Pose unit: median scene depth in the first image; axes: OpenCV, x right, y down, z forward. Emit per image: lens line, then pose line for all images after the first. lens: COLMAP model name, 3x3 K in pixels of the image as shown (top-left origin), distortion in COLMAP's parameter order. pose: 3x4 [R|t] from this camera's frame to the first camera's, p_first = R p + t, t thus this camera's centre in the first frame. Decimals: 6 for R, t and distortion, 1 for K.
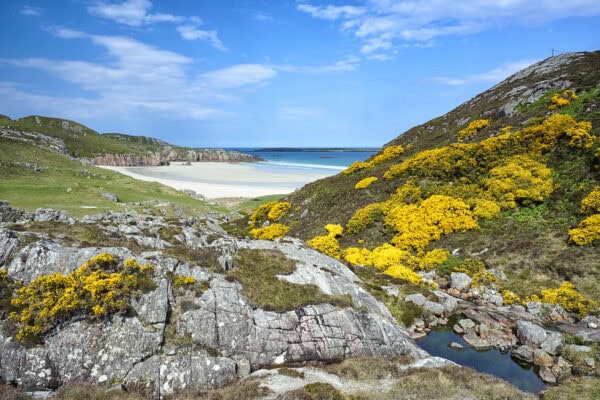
lens RADIAL K [[424.5, 0, 299.7], [0, 424.5, 200.2], [0, 0, 1]] dist [0.002161, -0.002988]
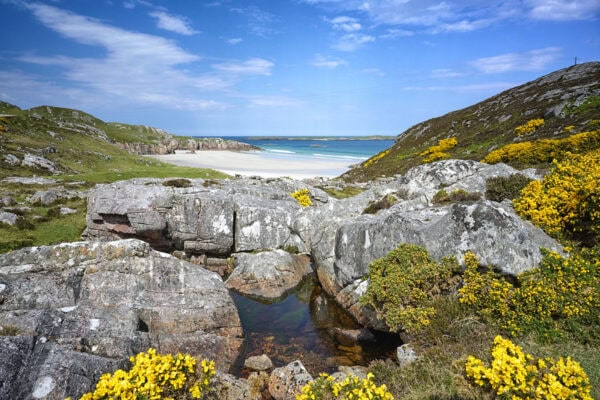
lens RADIAL K [[407.3, 0, 294.8], [0, 407.3, 202.4], [0, 0, 1]] dist [0.002117, -0.004159]
pose [[0.999722, -0.002251, 0.023485, -0.316420], [0.001368, 0.999294, 0.037539, 0.012238], [-0.023553, -0.037497, 0.999019, -0.204703]]
